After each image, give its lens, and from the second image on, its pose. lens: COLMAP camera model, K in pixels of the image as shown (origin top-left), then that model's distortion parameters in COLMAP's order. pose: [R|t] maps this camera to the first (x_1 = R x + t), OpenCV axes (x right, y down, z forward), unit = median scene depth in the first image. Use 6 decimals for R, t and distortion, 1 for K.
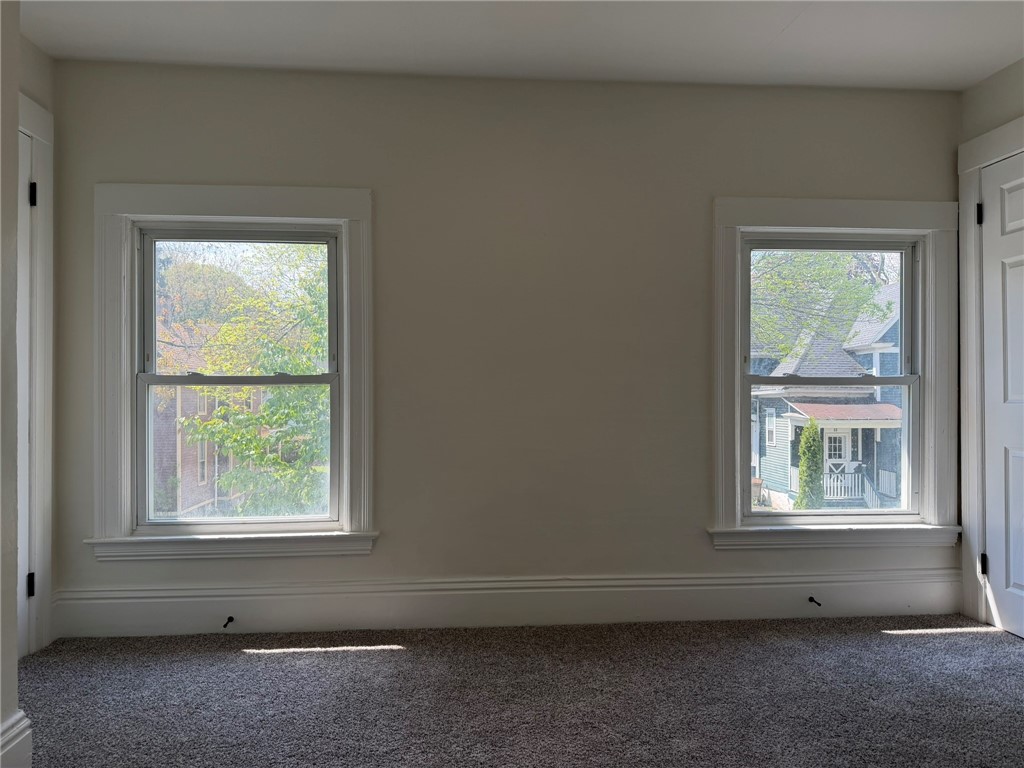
lens RADIAL K [[715.8, 0, 514.0], [0, 715.8, 386.2], [0, 0, 1]] dist [0.056299, -0.066086]
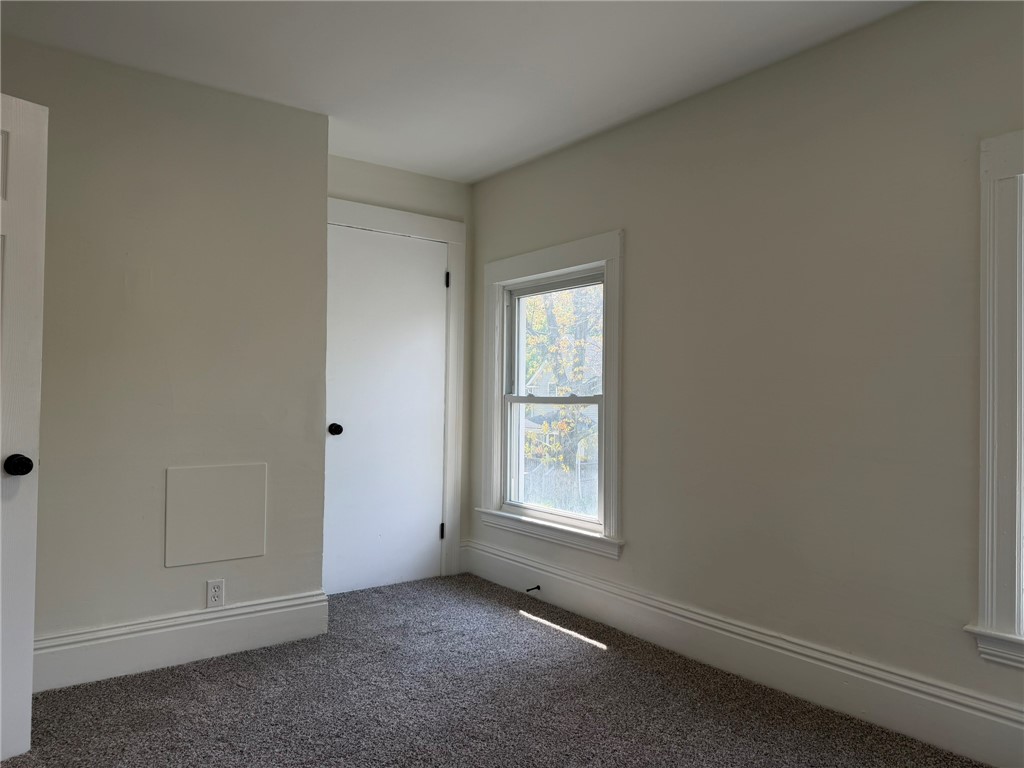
lens RADIAL K [[715.8, 0, 518.9], [0, 715.8, 381.2], [0, 0, 1]] dist [0.056299, -0.066086]
pose [[0.534721, -0.012241, -0.844940, 0.659201], [-0.011557, 0.999696, -0.021796, -0.013543], [0.844950, 0.021420, 0.534416, 0.283171]]
